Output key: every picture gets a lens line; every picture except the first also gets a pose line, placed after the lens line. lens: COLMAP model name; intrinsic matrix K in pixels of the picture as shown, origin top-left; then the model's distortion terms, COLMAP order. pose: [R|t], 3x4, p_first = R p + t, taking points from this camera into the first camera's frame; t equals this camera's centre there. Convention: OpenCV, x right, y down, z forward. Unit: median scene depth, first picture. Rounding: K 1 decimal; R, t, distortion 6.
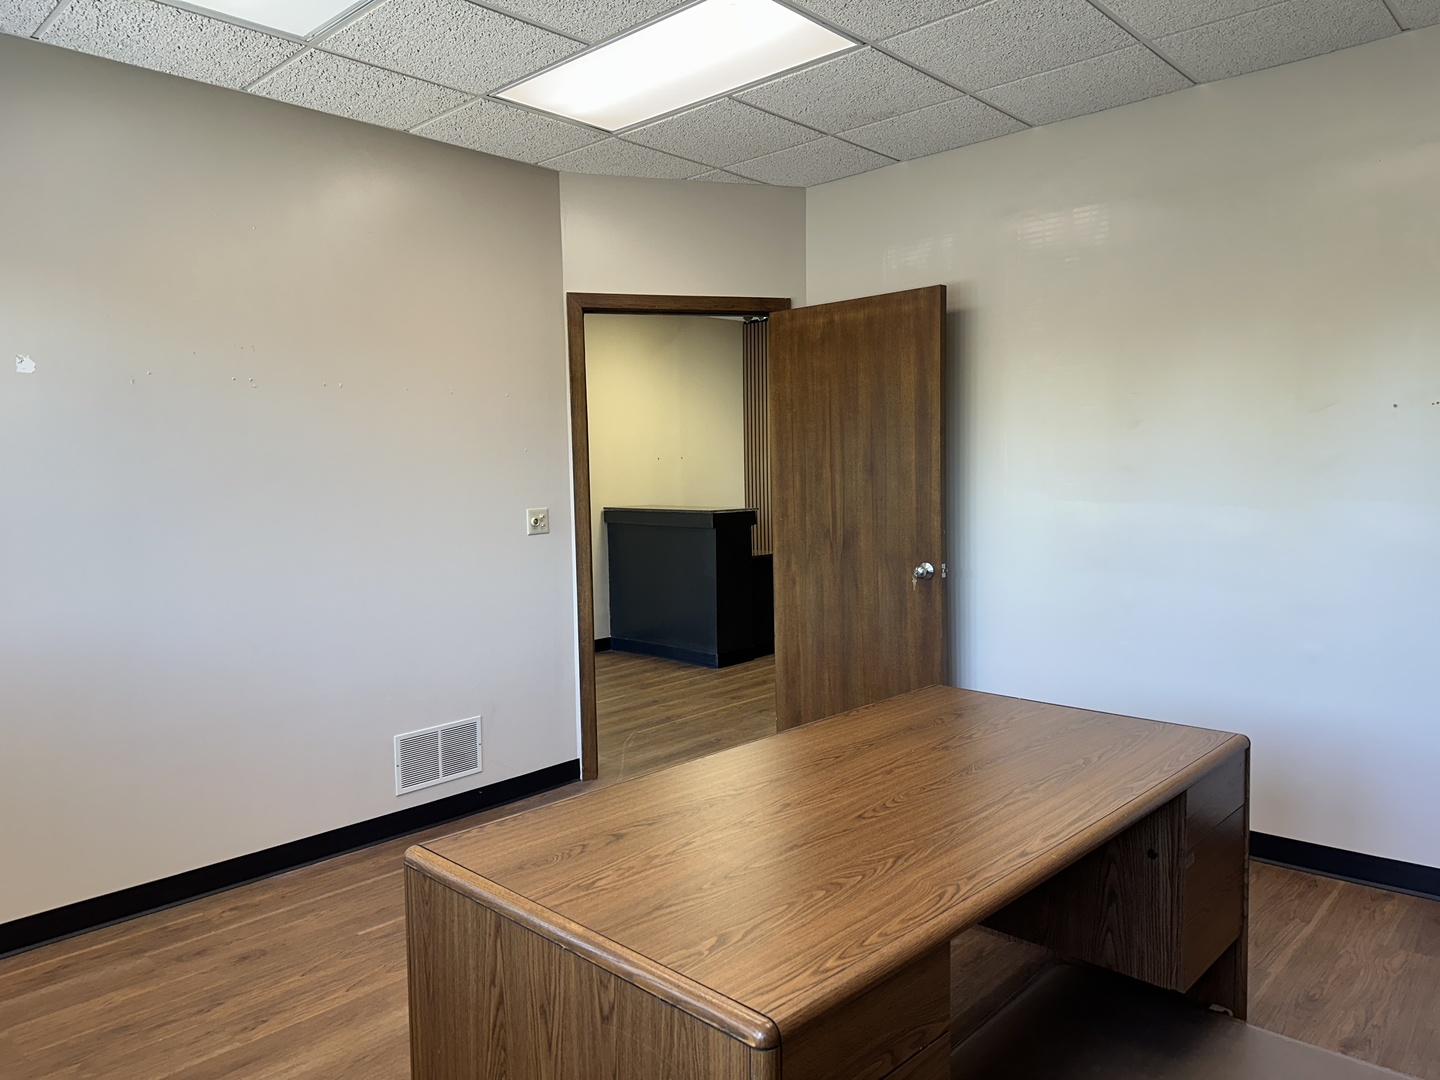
lens RADIAL K [[1028.7, 0, 721.1], [0, 1028.7, 538.6], [0, 0, 1]] dist [0.055365, -0.078733]
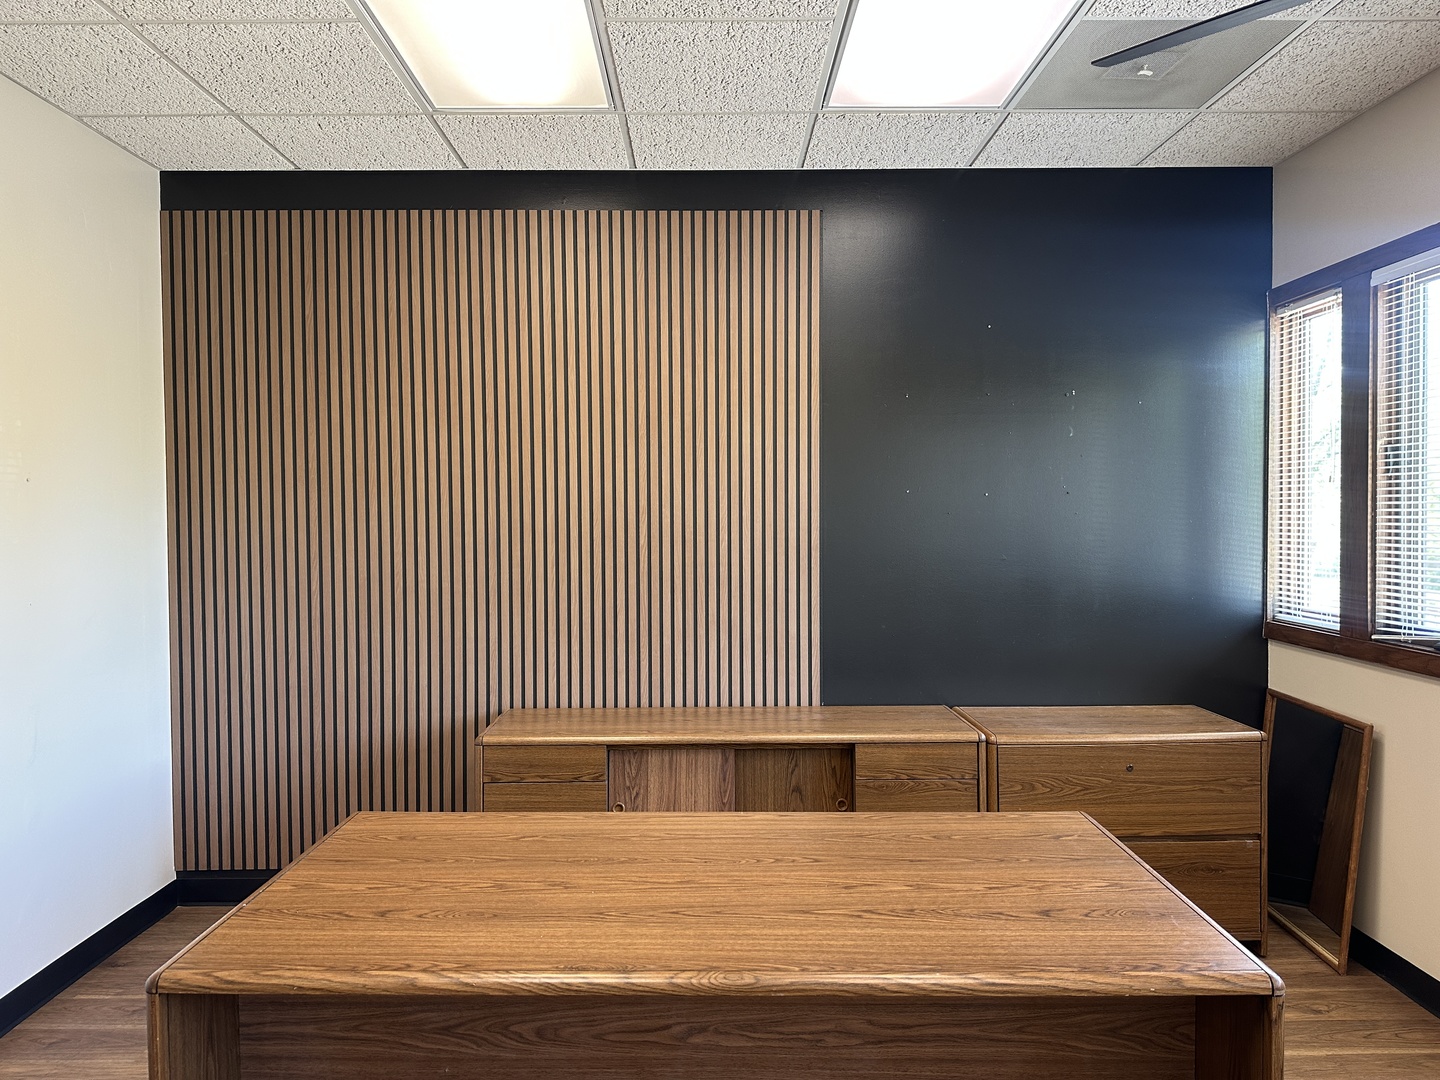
lens RADIAL K [[1028.7, 0, 707.5], [0, 1028.7, 526.2], [0, 0, 1]] dist [0.055365, -0.078733]
pose [[-0.690884, 0.001807, 0.722963, -0.562284], [0.068471, 0.995665, 0.062945, -0.151320], [-0.719716, 0.092990, -0.688013, 1.785144]]
